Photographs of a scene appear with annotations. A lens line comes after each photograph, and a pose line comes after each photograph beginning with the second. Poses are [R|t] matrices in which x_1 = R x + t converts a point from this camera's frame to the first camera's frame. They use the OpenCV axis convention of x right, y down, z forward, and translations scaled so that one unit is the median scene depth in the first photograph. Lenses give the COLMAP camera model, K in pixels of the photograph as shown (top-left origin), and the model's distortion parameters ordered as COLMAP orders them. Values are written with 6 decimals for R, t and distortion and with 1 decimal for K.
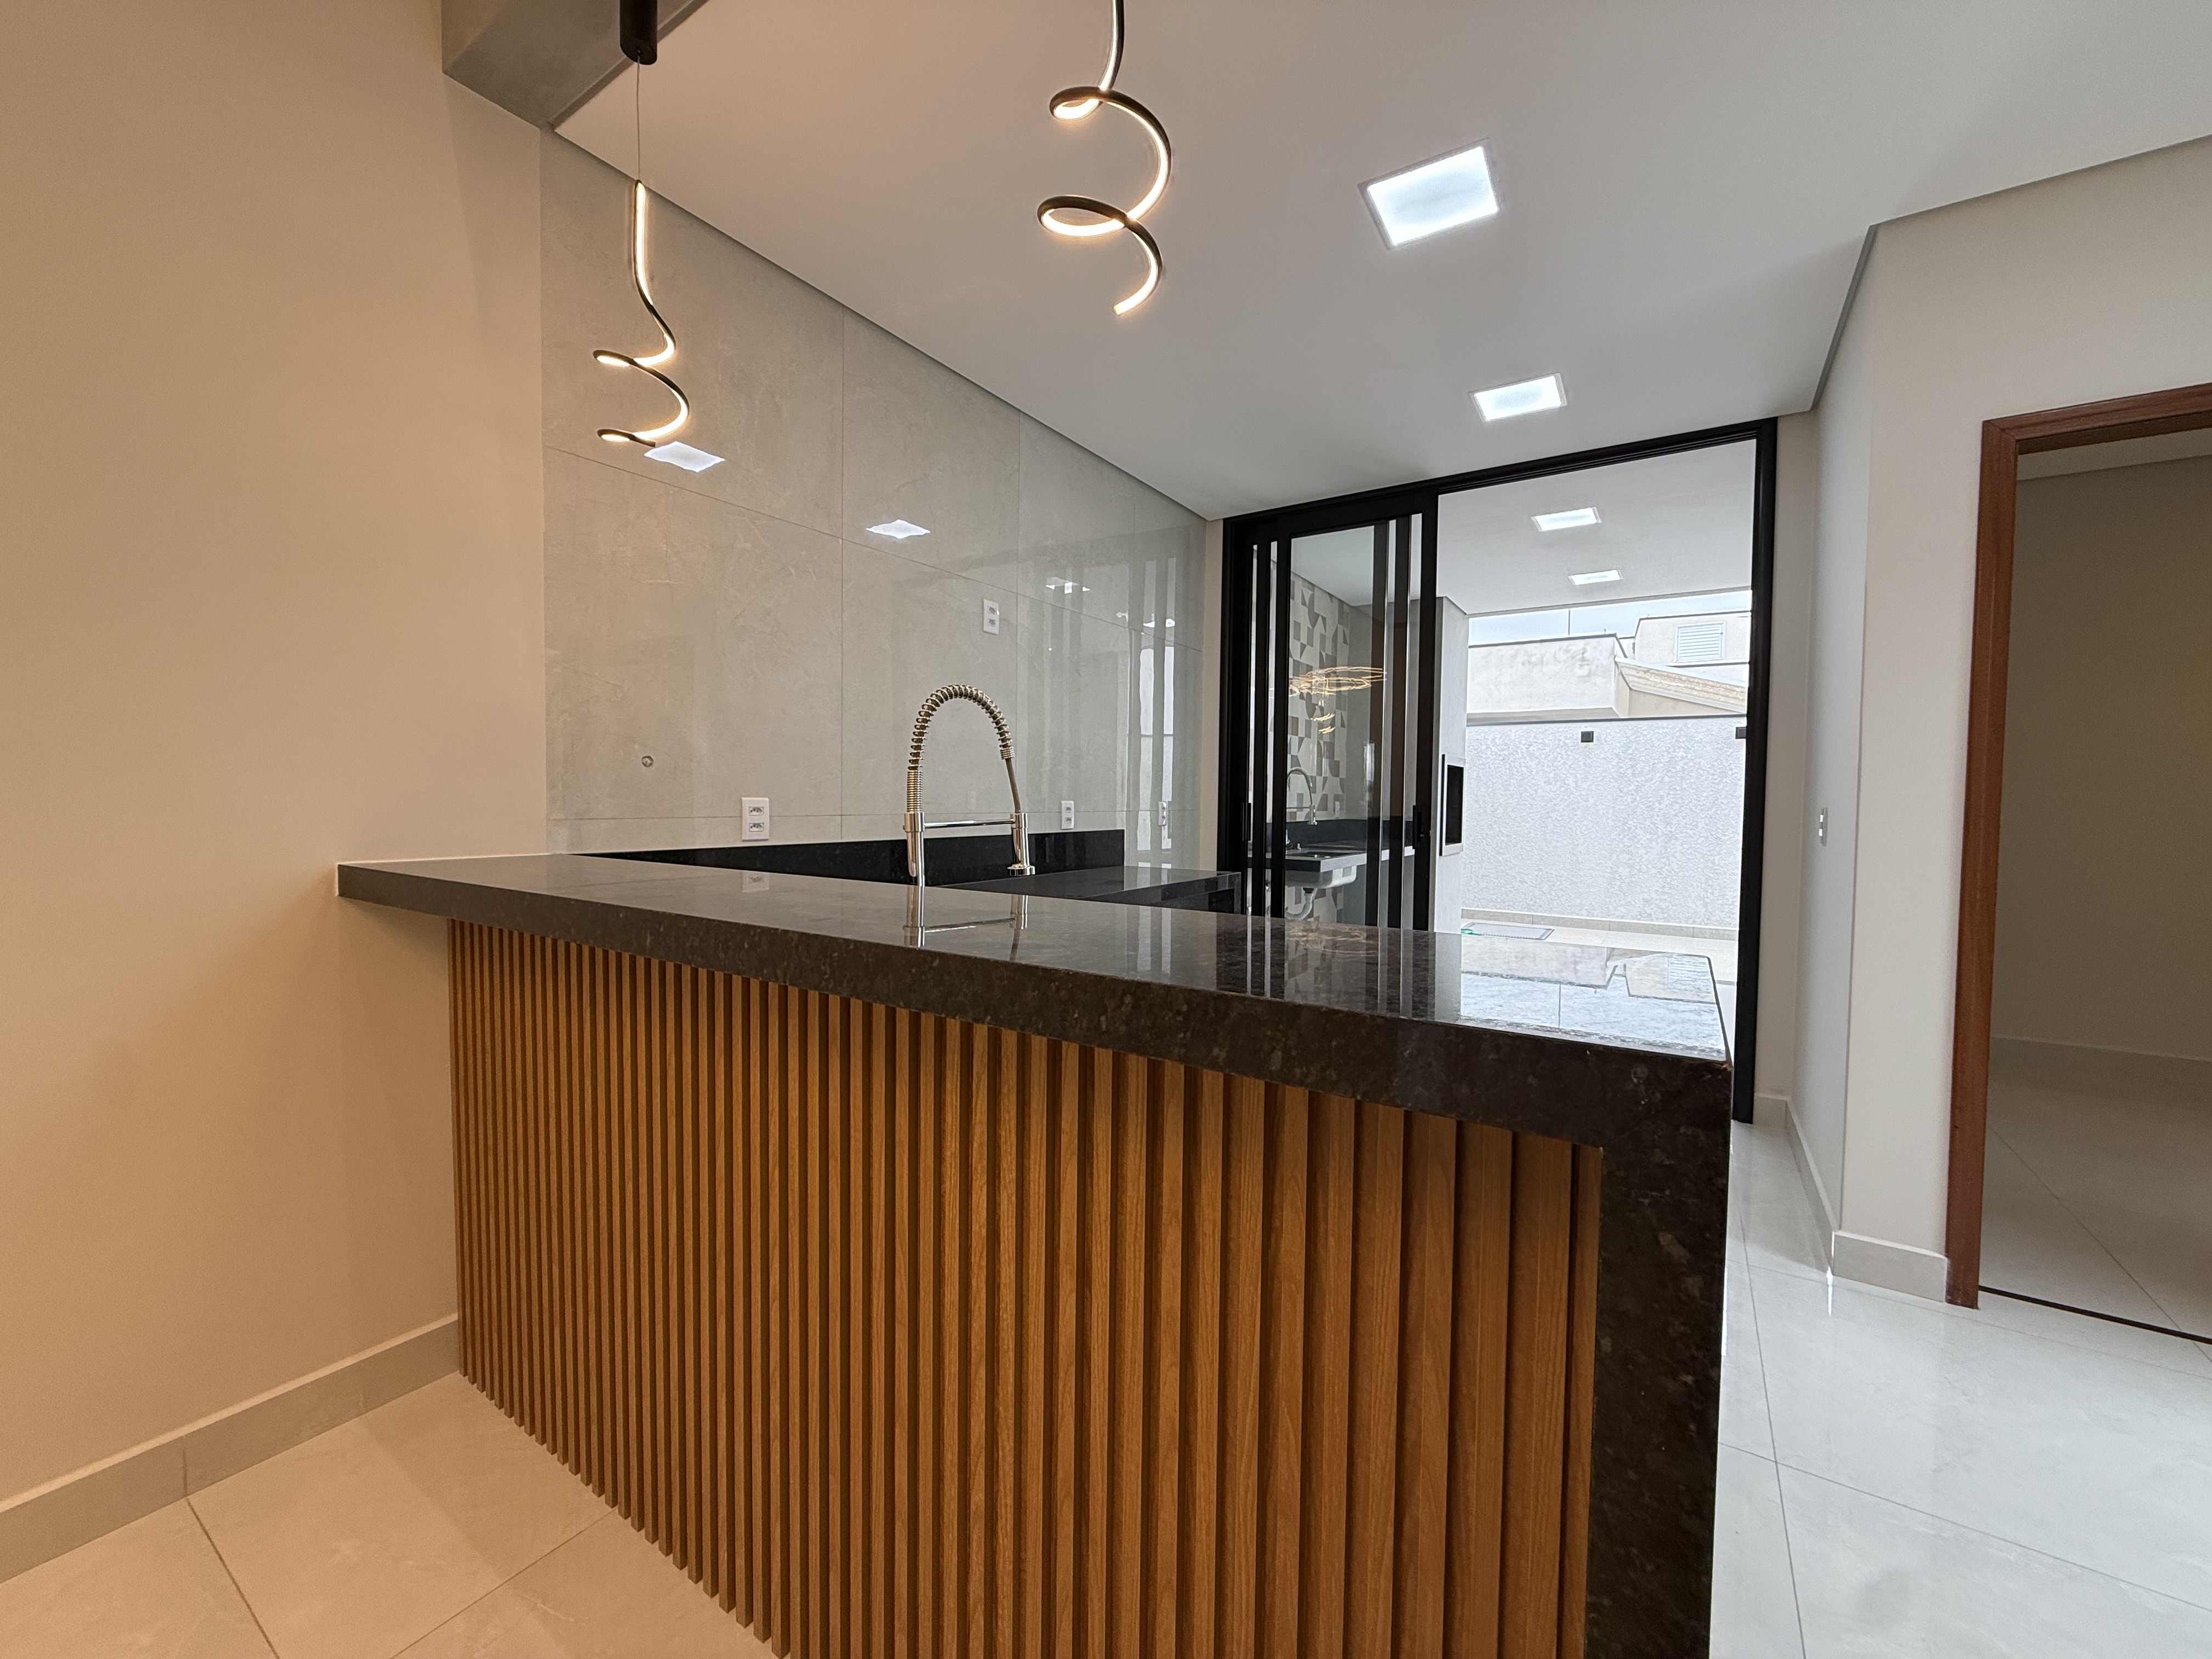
lens RADIAL K [[877.0, 0, 1100.0], [0, 877.0, 825.7], [0, 0, 1]] dist [0.002317, -0.000497]
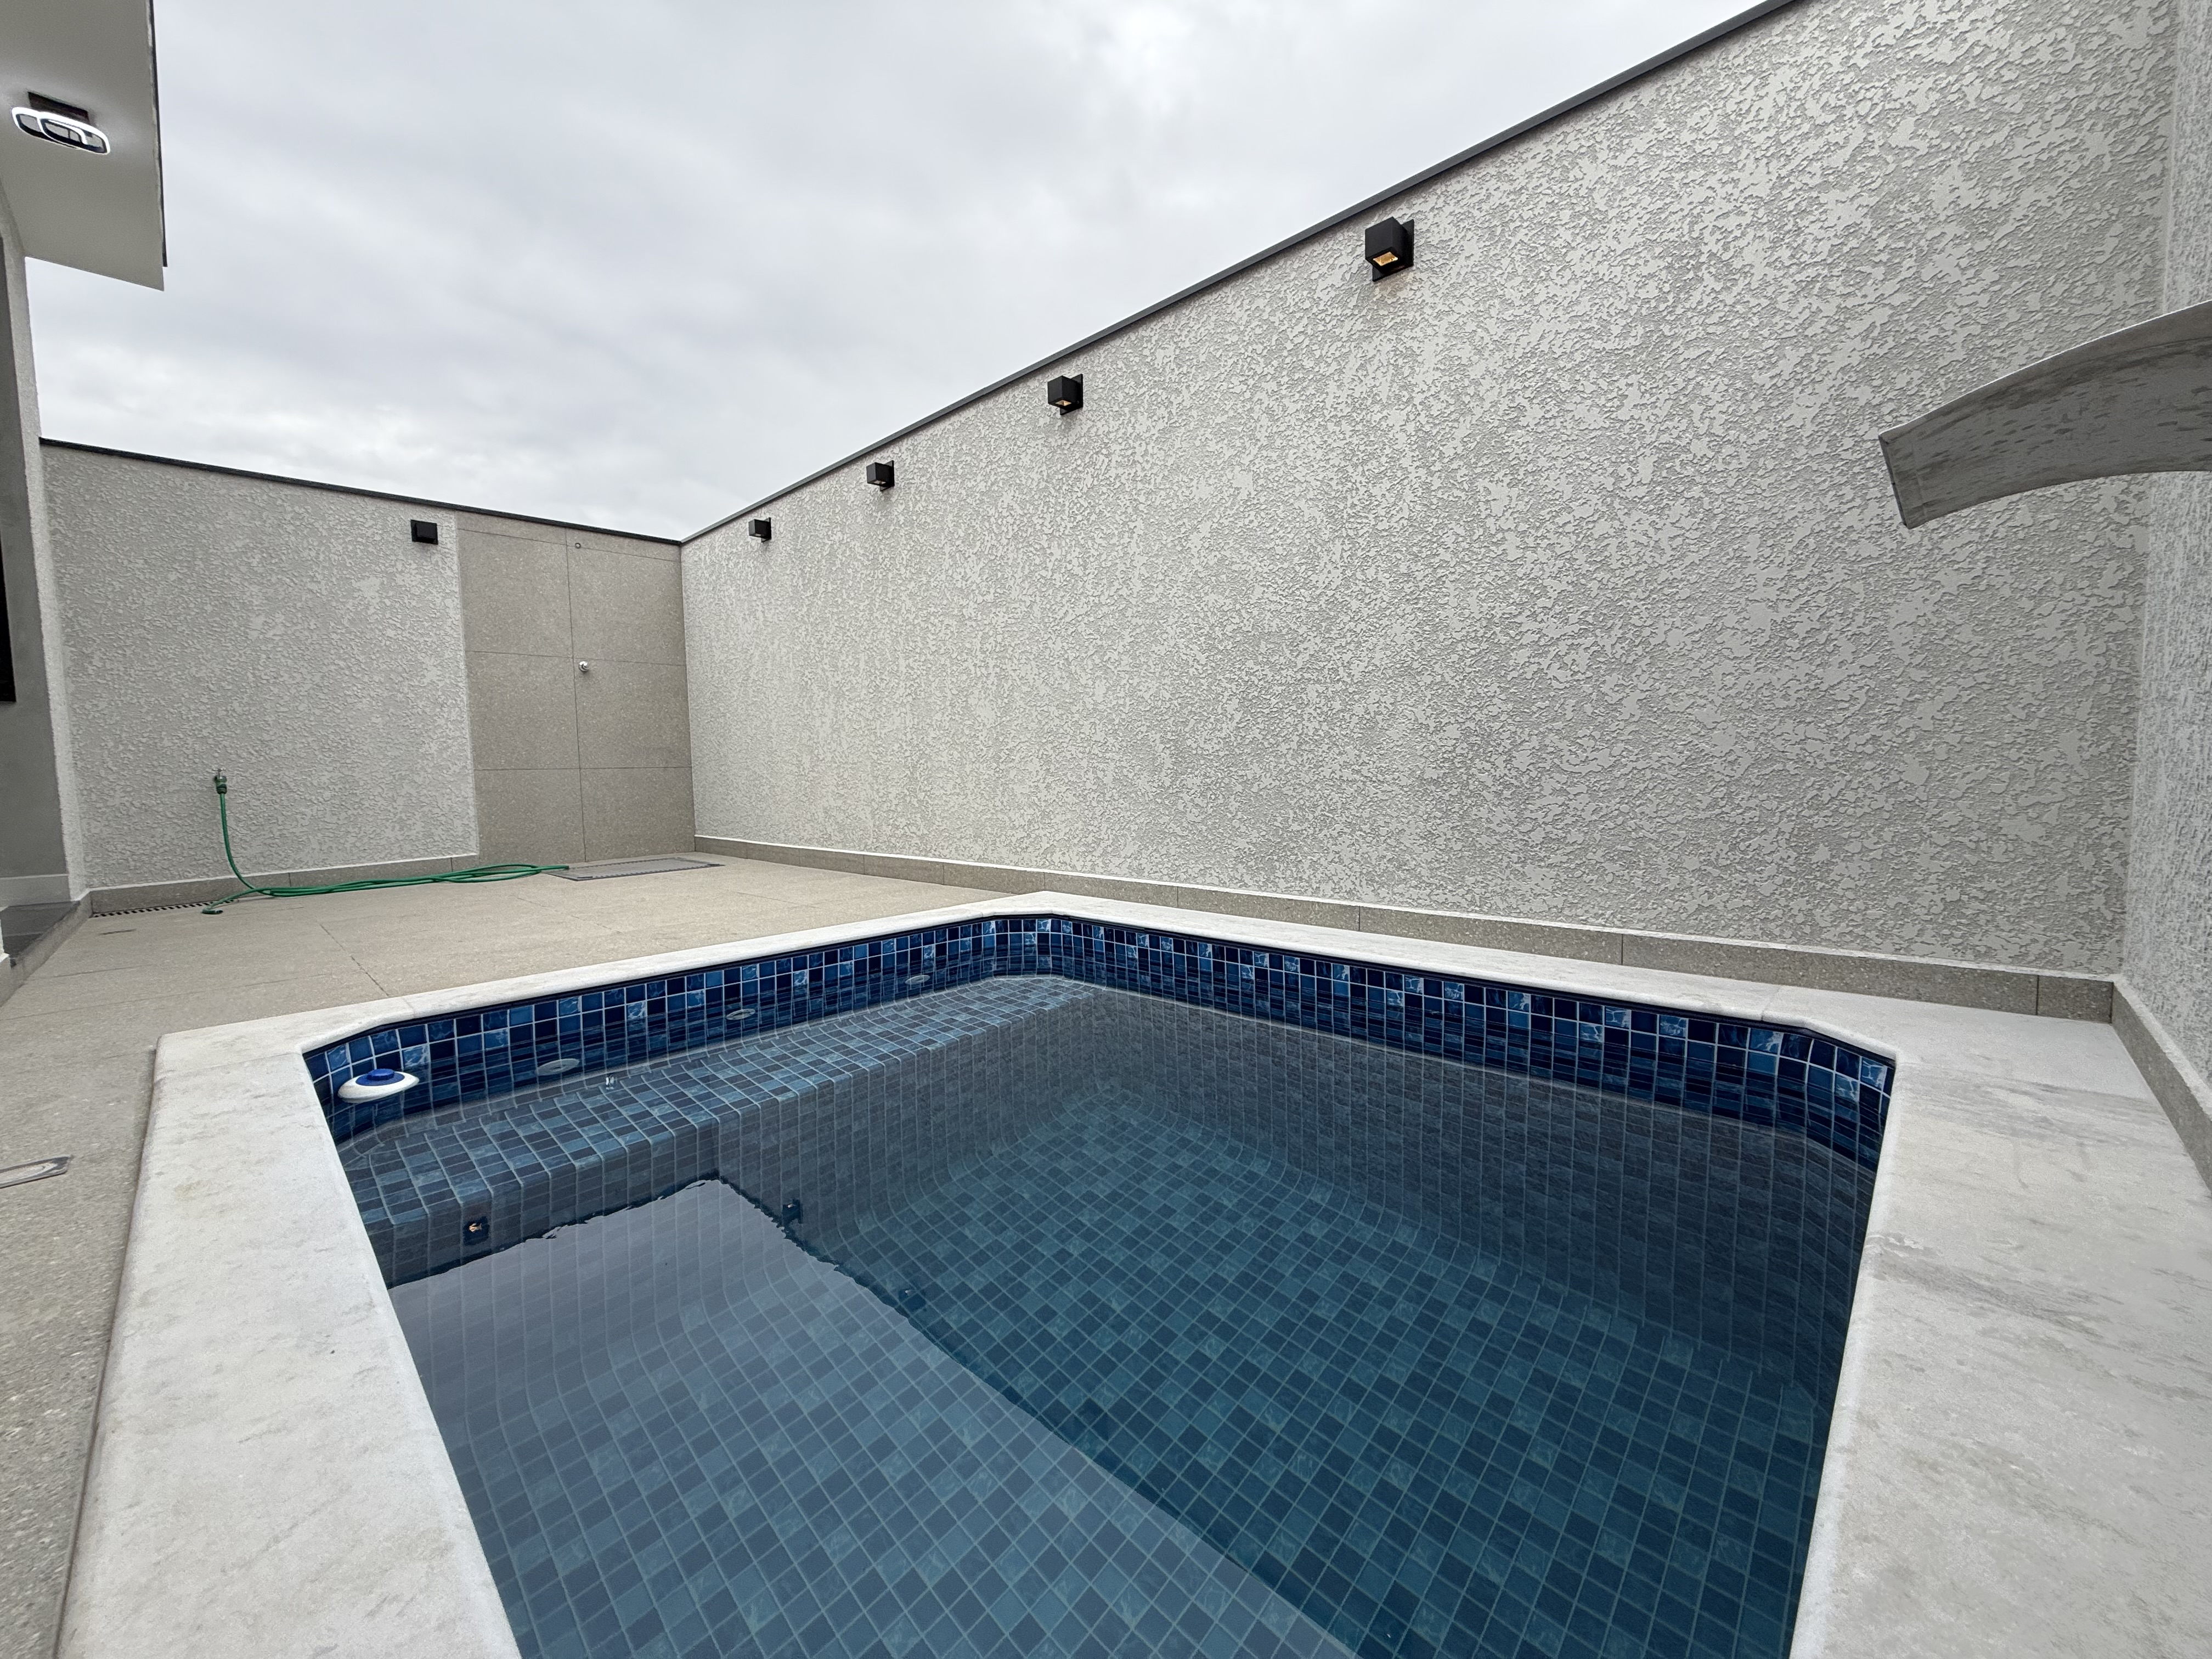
lens RADIAL K [[877.4, 0, 1092.9], [0, 877.4, 818.6], [0, 0, 1]] dist [0.000081, 0.000118]
pose [[0.982085, -0.021764, -0.187178, 1.704634], [0.026879, 0.999330, 0.024828, 0.154202], [0.186513, -0.029414, 0.982012, 0.922610]]
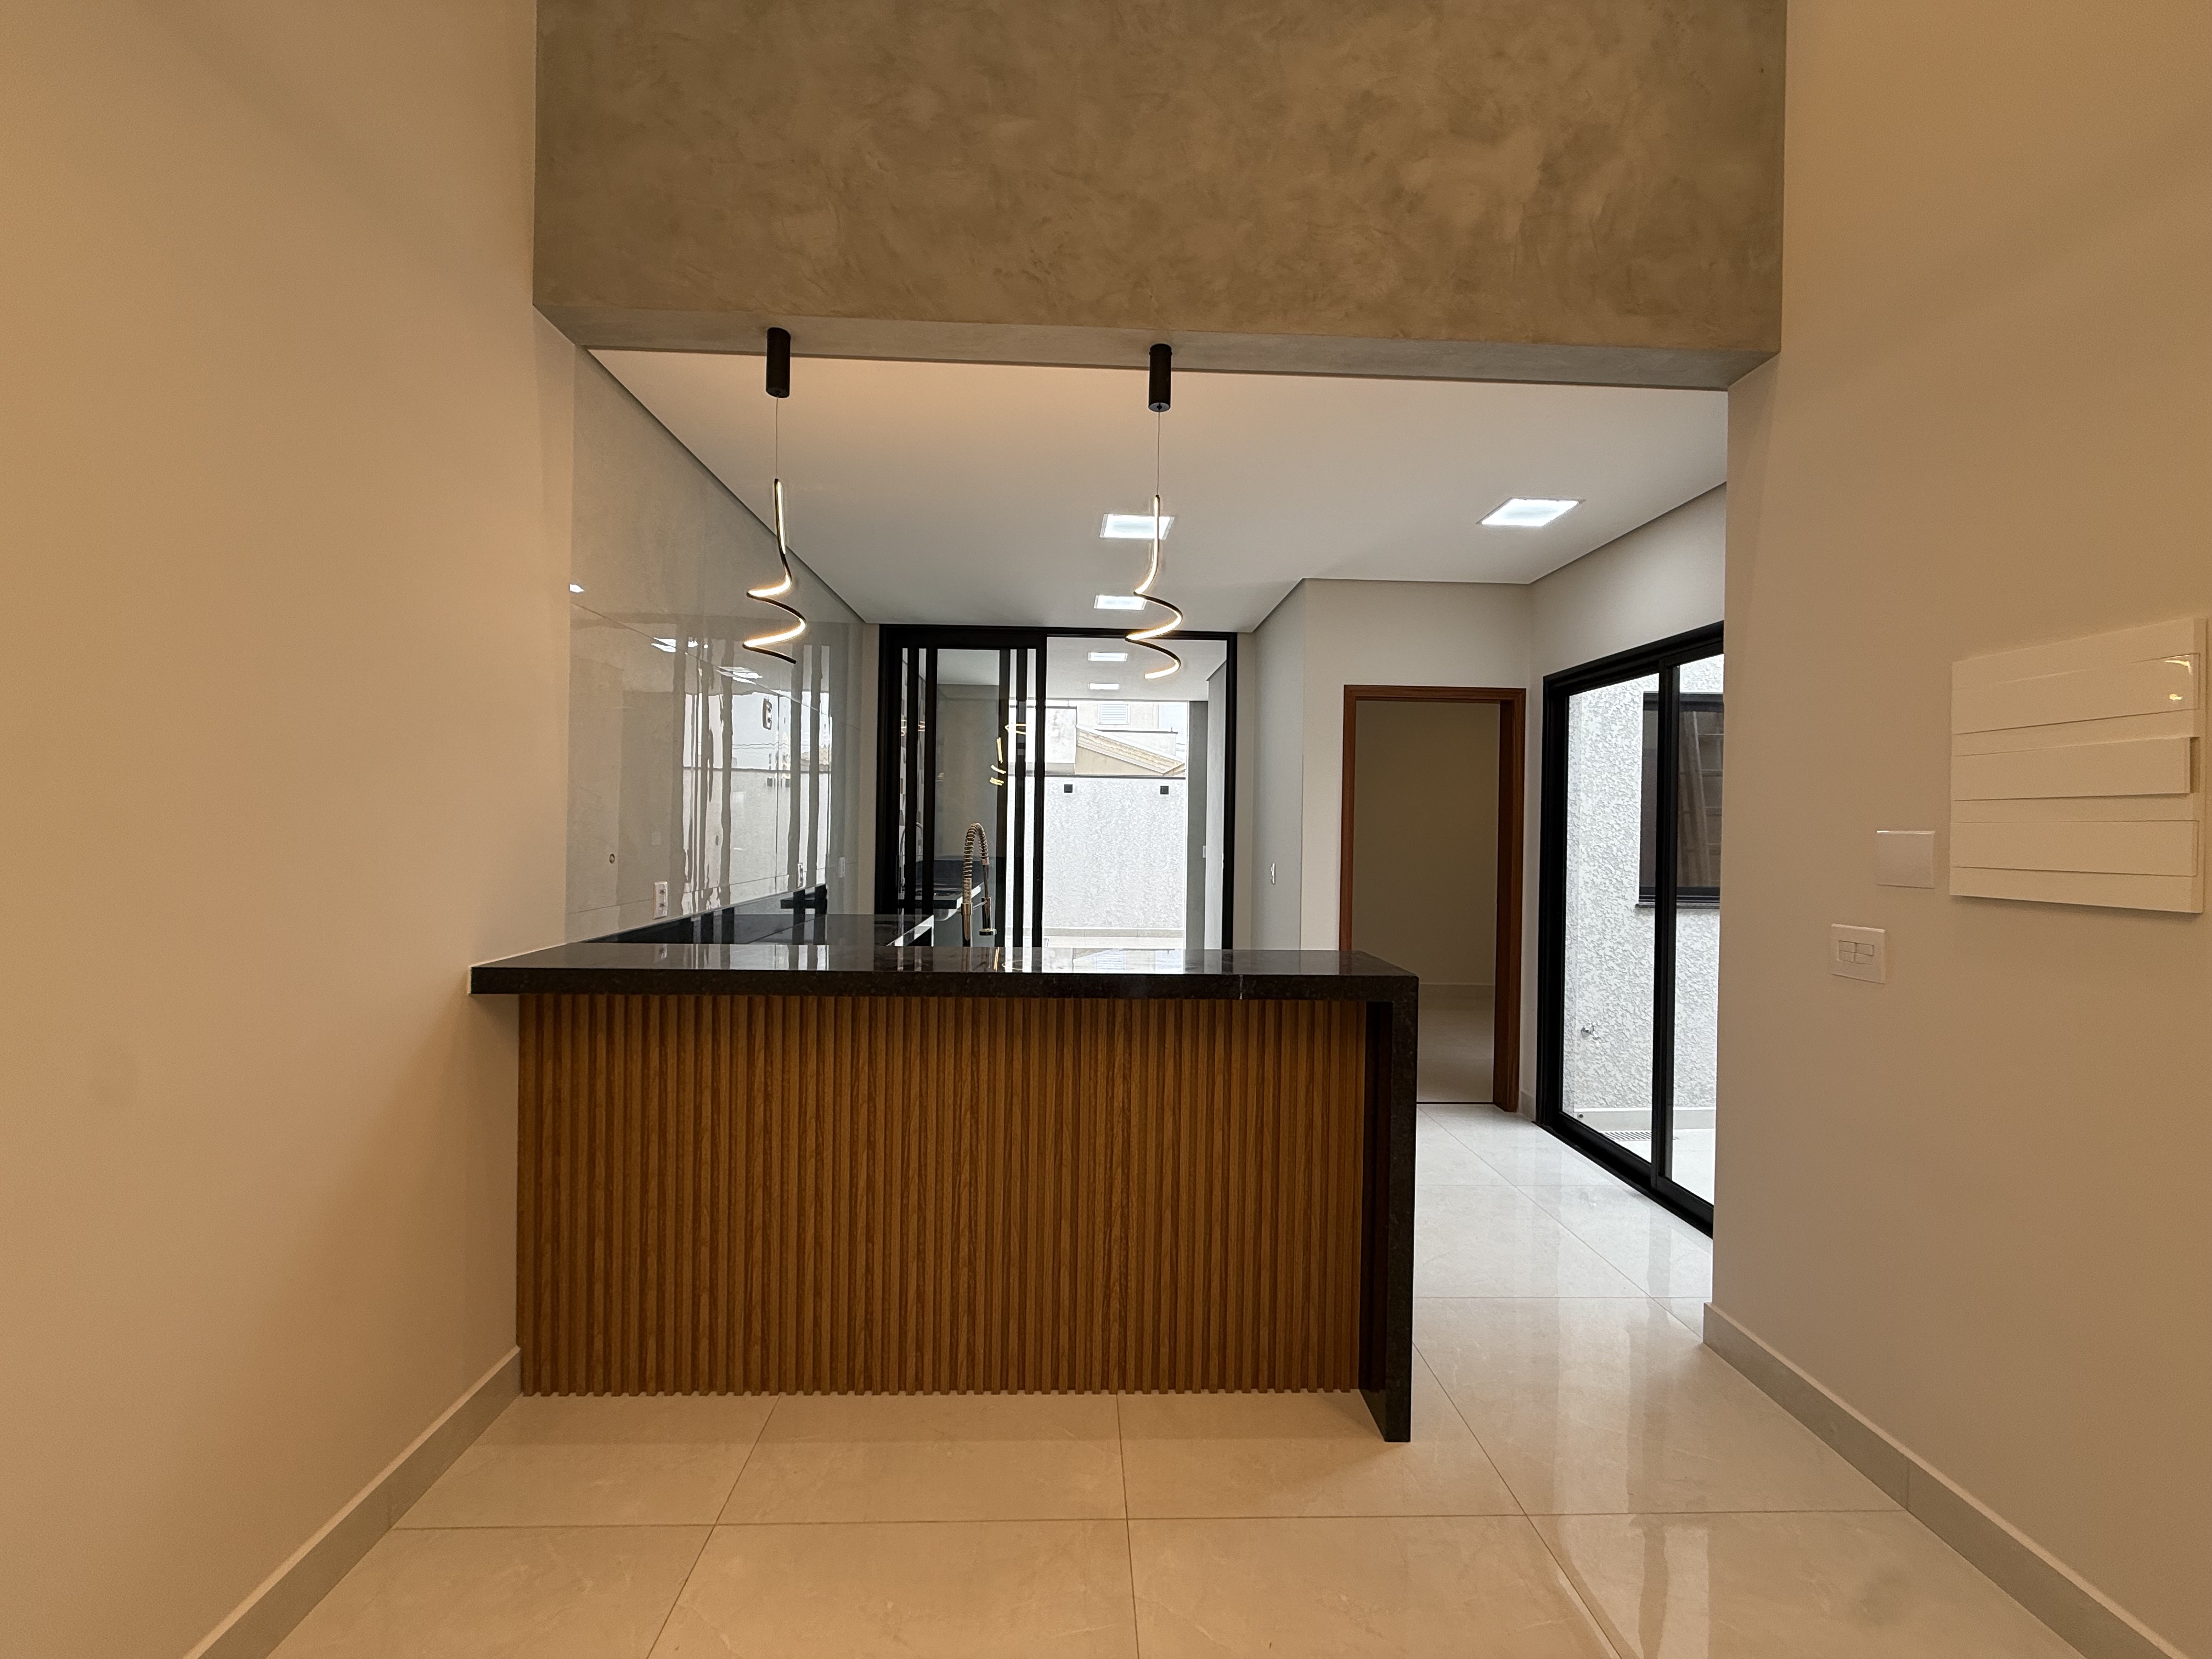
lens RADIAL K [[872.6, 0, 1102.0], [0, 872.6, 827.8], [0, 0, 1]] dist [0.000233, 0.000084]
pose [[0.812732, 0.000479, 0.582638, -0.313421], [0.011486, 0.999792, -0.016843, -0.040443], [-0.582525, 0.020381, 0.812557, -0.160632]]
